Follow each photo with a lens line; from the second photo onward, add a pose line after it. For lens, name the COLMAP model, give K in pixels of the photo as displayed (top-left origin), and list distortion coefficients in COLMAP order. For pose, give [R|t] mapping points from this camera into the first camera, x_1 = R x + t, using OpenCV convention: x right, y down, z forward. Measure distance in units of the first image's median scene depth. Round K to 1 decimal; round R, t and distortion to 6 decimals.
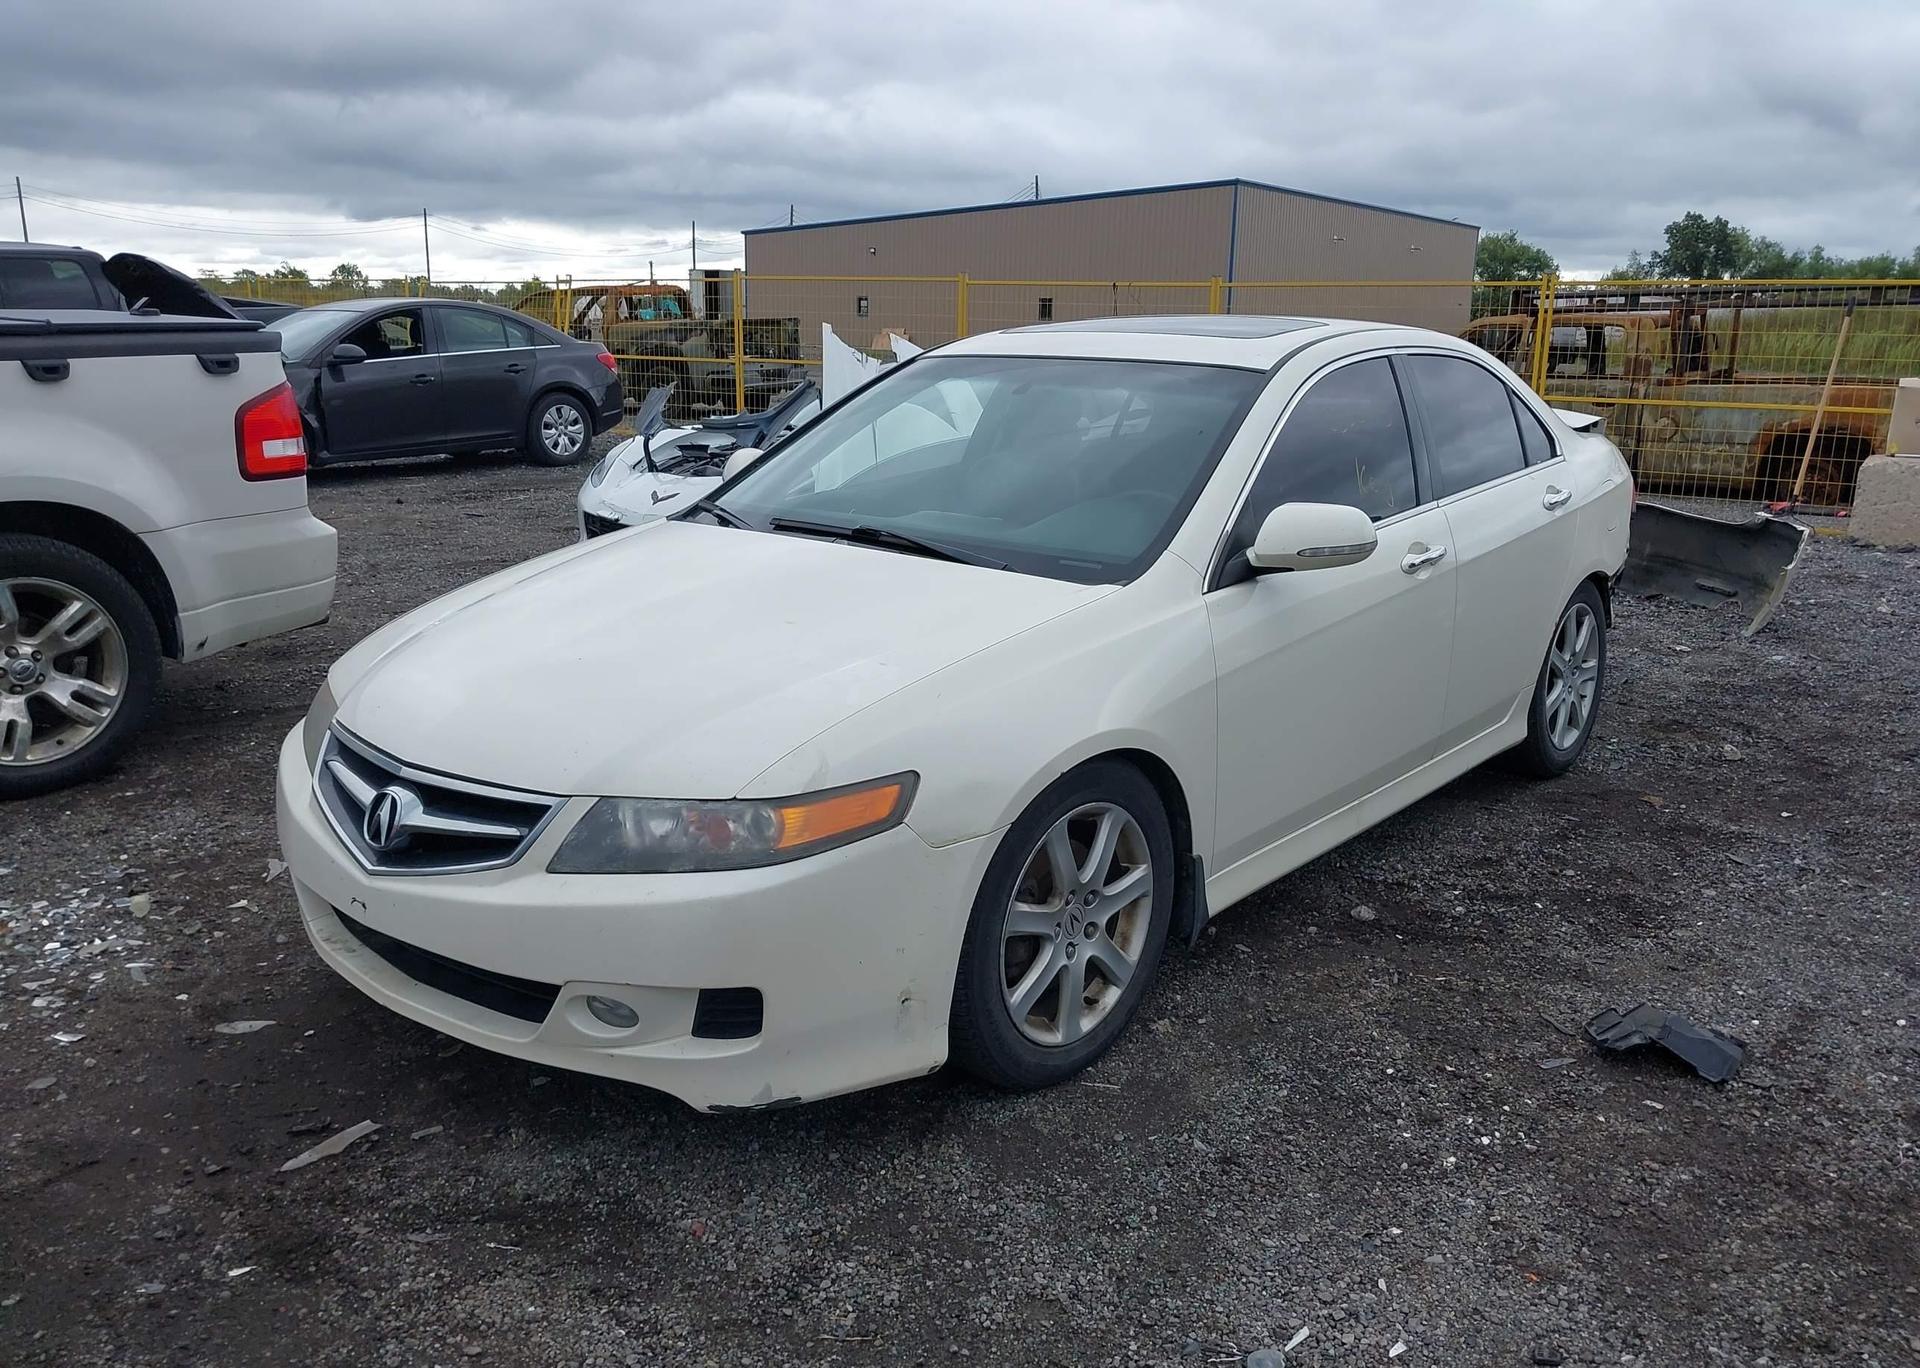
lens RADIAL K [[1514.3, 0, 965.4], [0, 1514.3, 674.4], [0, 0, 1]] dist [0.030469, -0.042985]
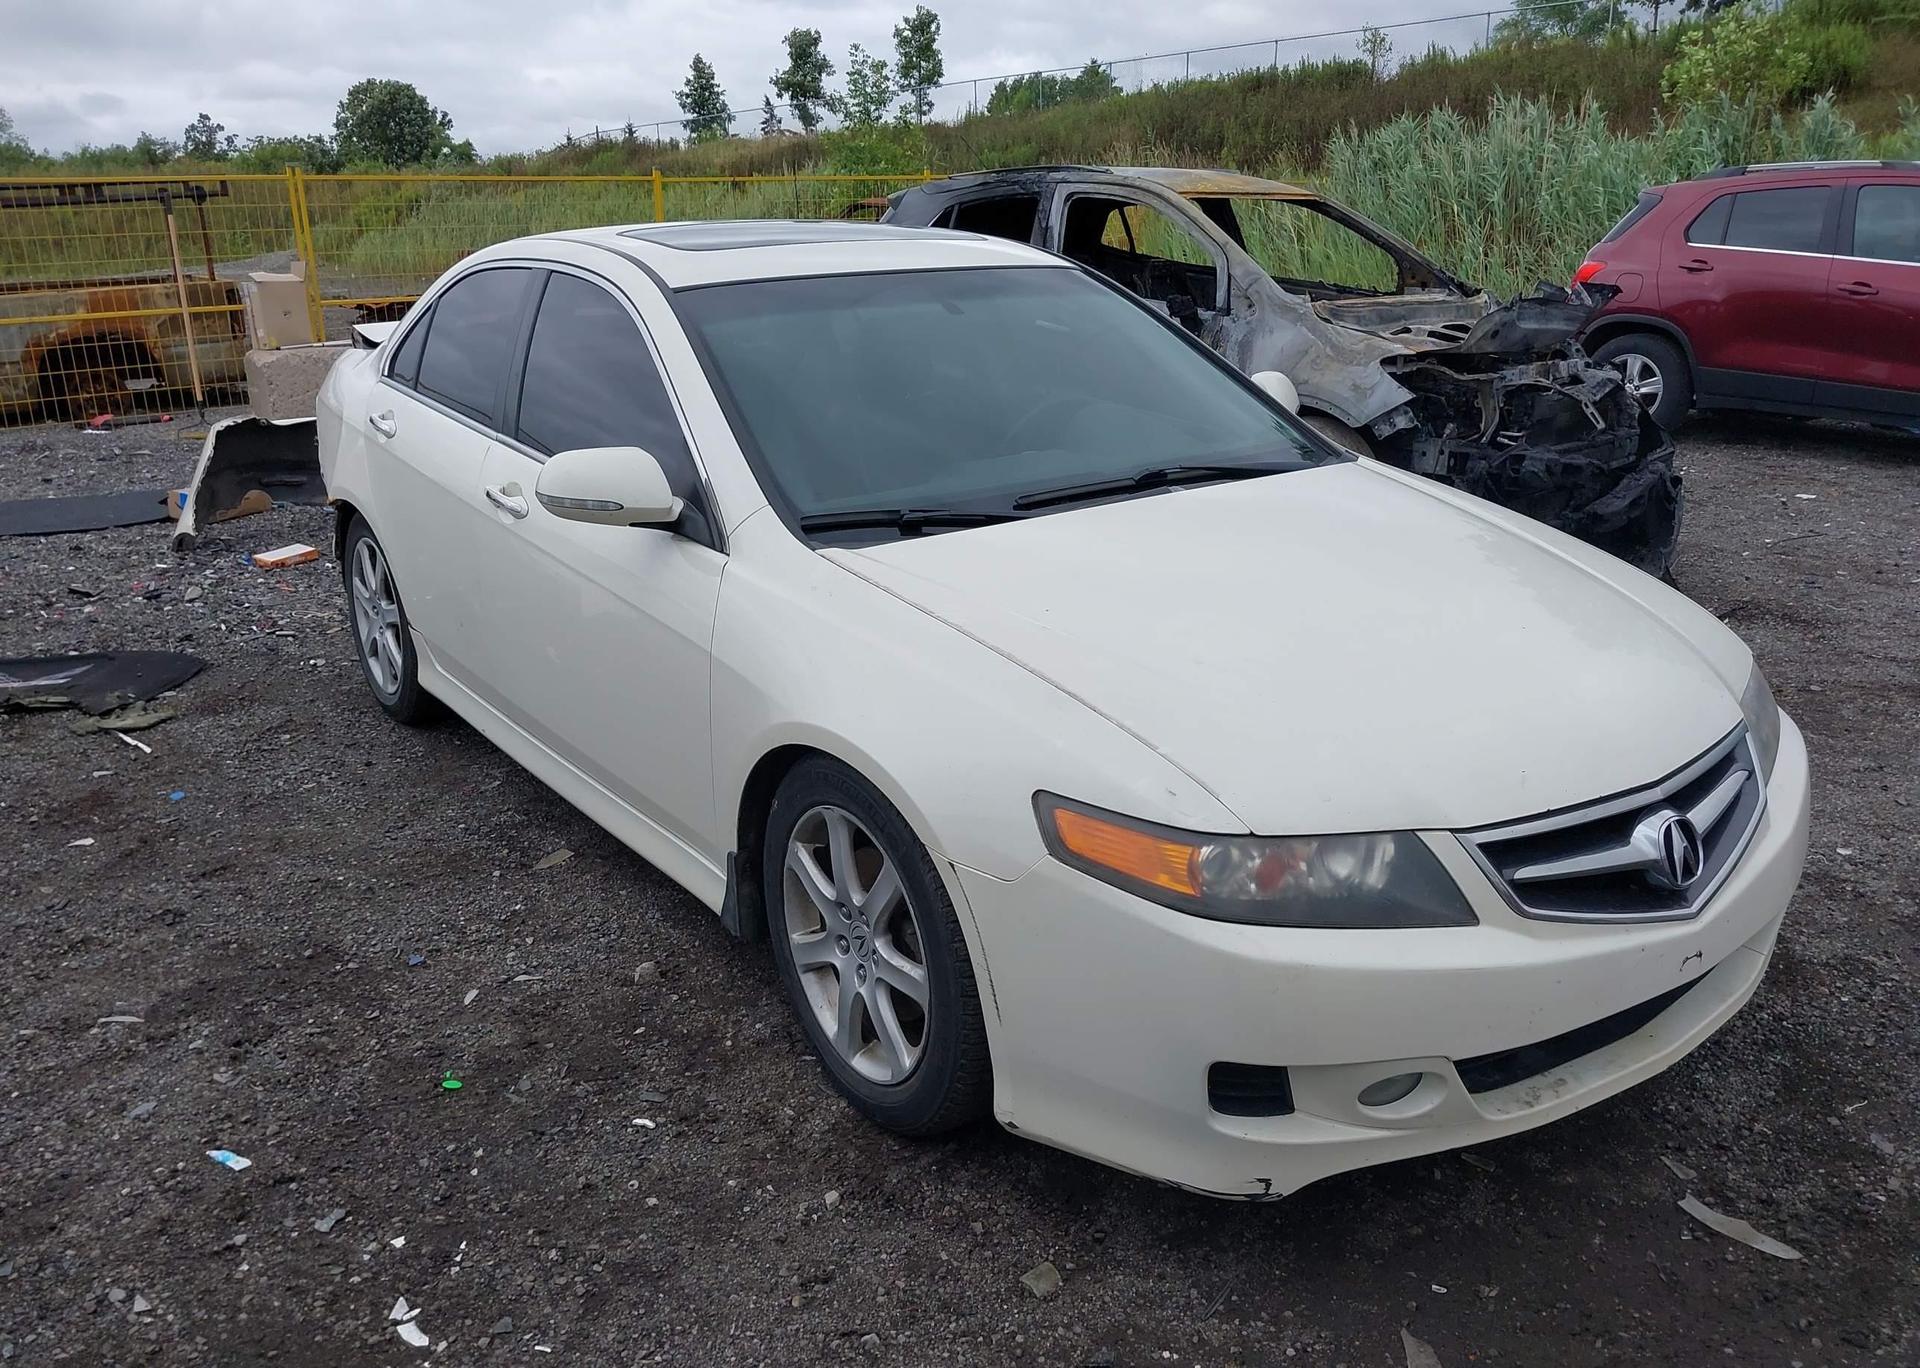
lens RADIAL K [[1514.3, 0, 975.5], [0, 1514.3, 690.7], [0, 0, 1]] dist [0.030469, -0.042985]
pose [[0.227412, -0.315289, 0.921345, -0.924418], [0.246749, 0.933914, 0.258687, -0.227002], [-0.942018, 0.168513, 0.290181, 0.847345]]
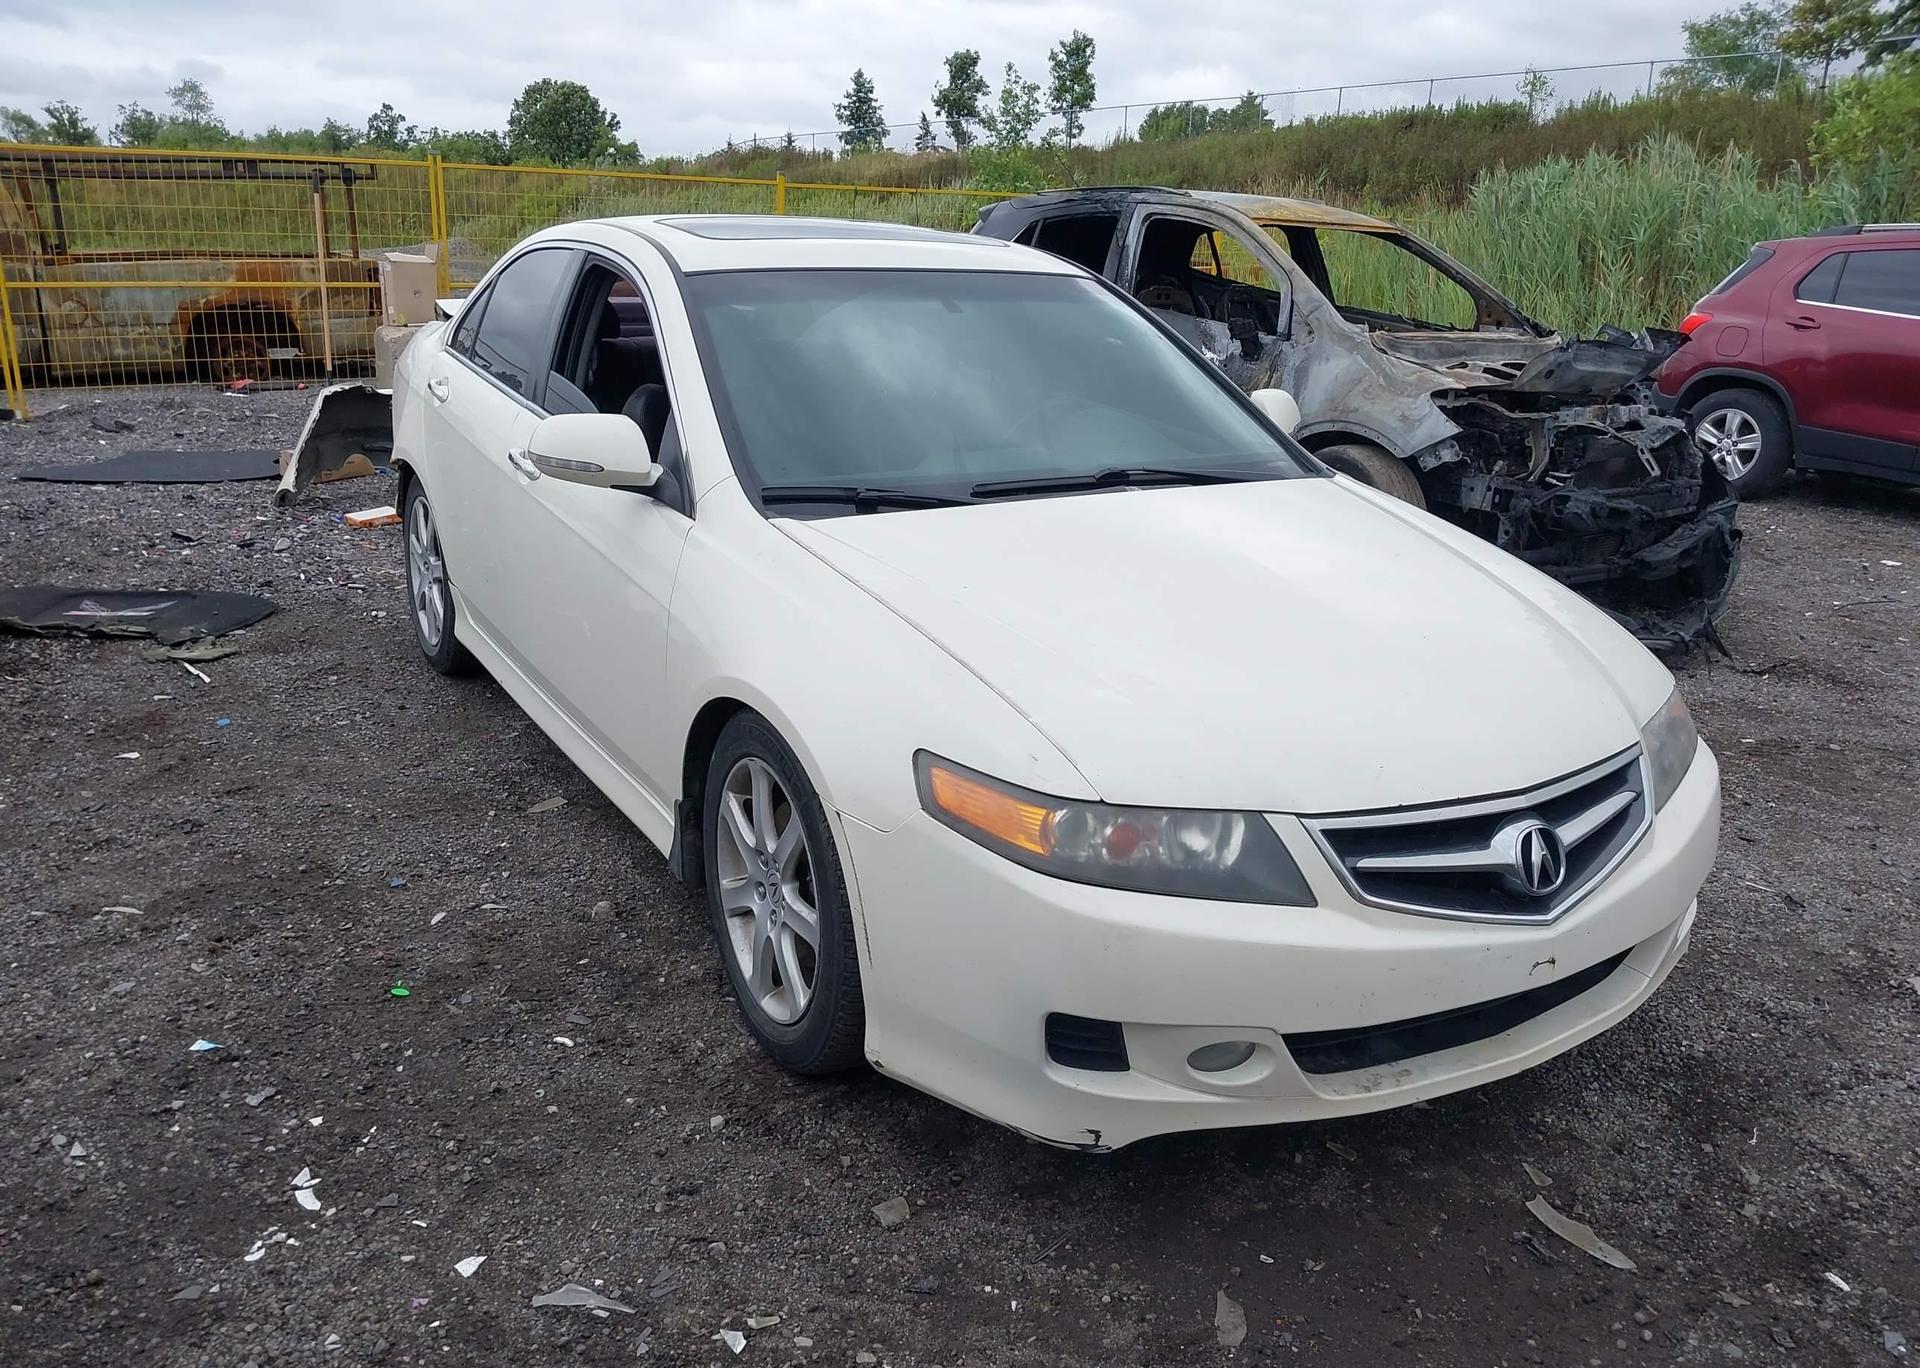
lens RADIAL K [[1514.3, 0, 975.4], [0, 1514.3, 691.1], [0, 0, 1]] dist [0.030469, -0.042985]
pose [[0.319882, -0.282537, 0.904350, -0.940608], [0.193143, 0.953904, 0.229701, -0.192708], [-0.927562, 0.101191, 0.359707, 0.748179]]
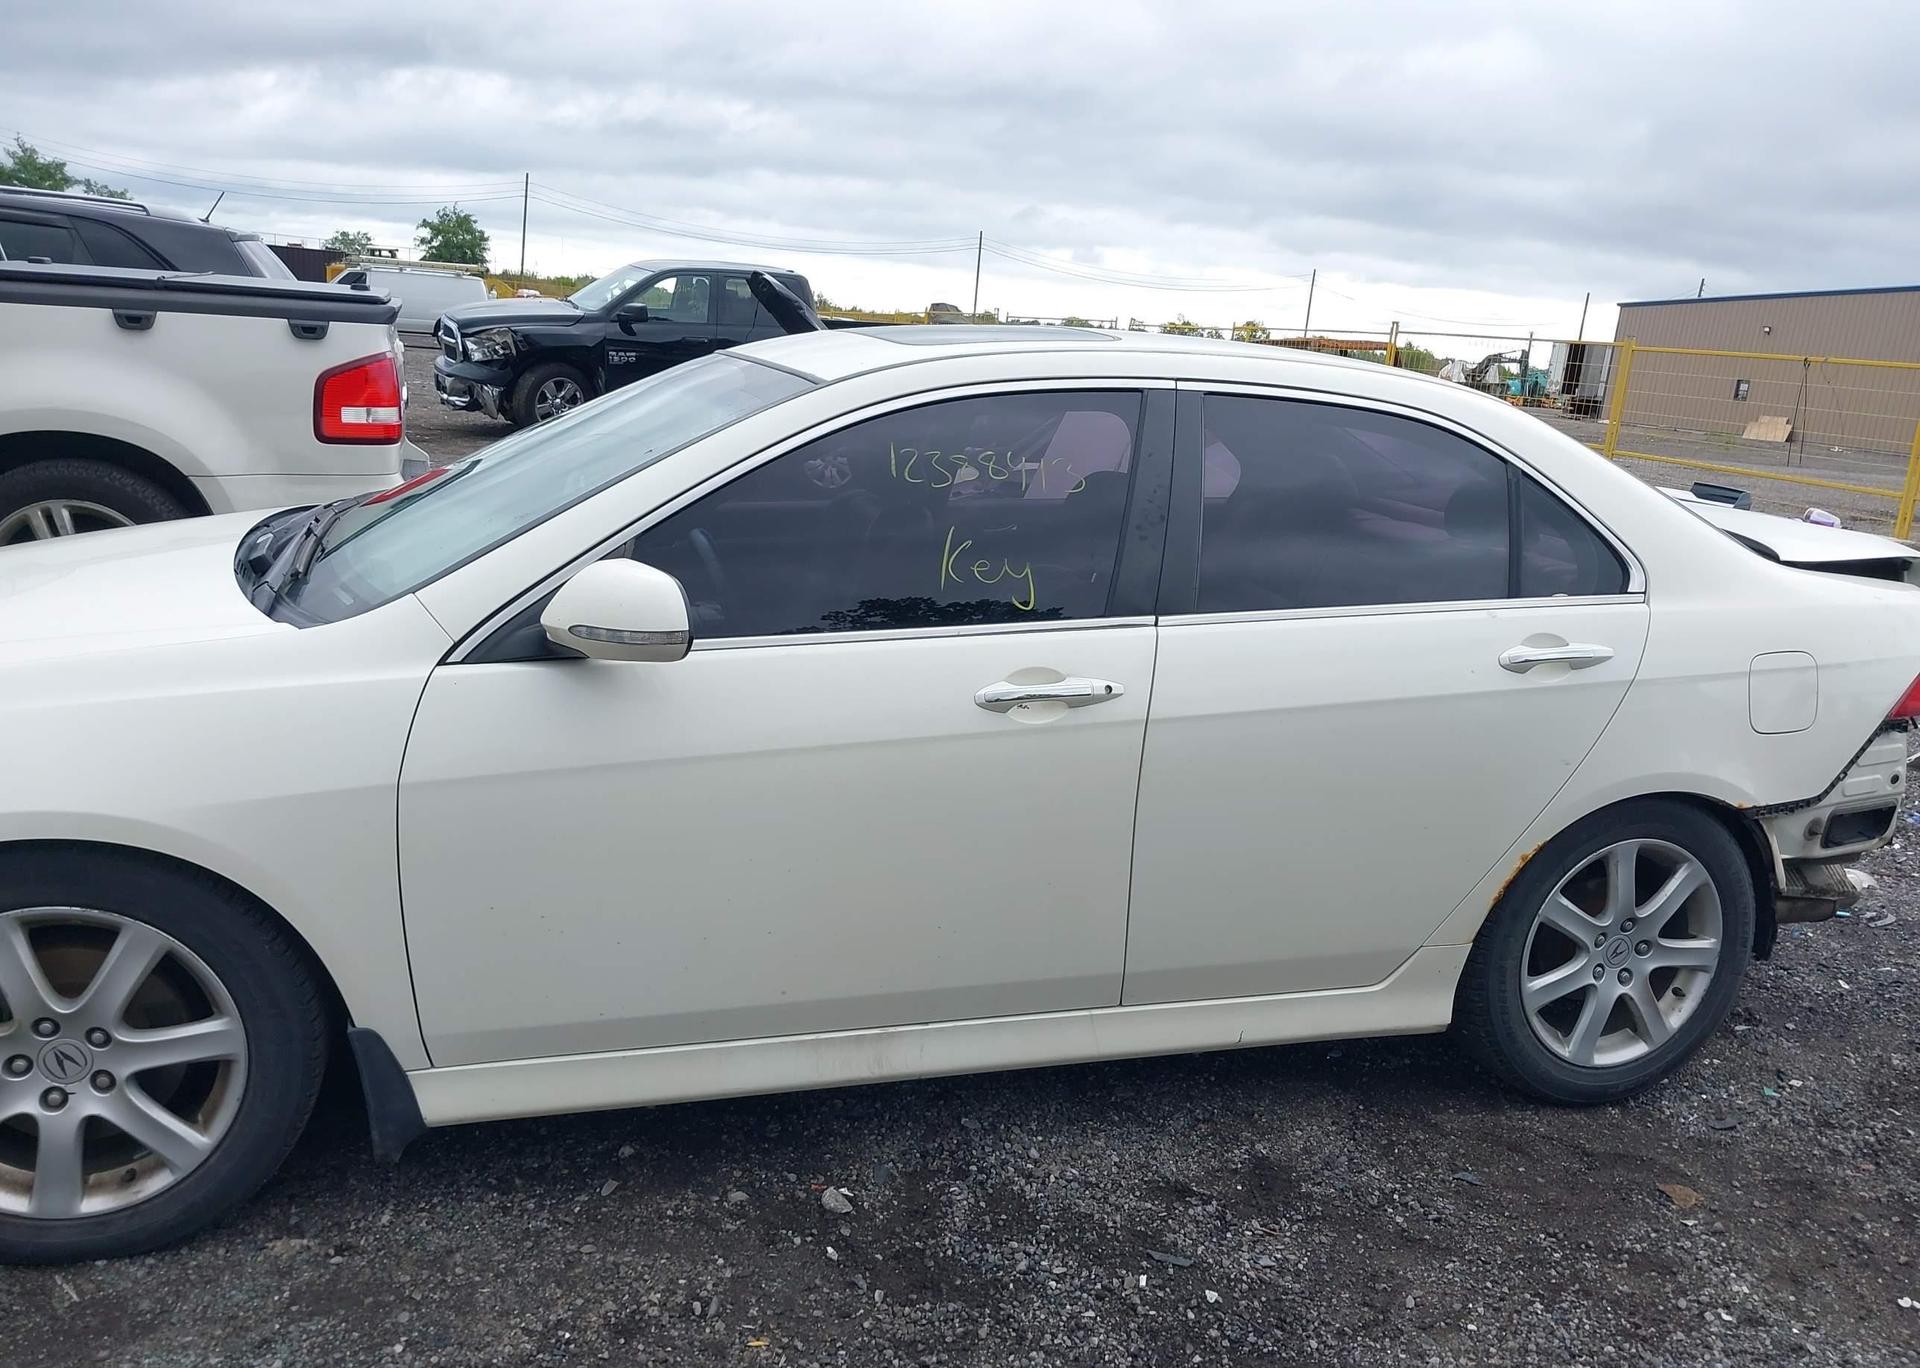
lens RADIAL K [[1514.3, 0, 970.5], [0, 1514.3, 684.7], [0, 0, 1]] dist [0.030469, -0.042985]
pose [[0.850593, 0.171030, -0.497233, 0.644318], [-0.187605, 0.982099, 0.016878, -0.092267], [0.491218, 0.078927, 0.867453, 0.459984]]
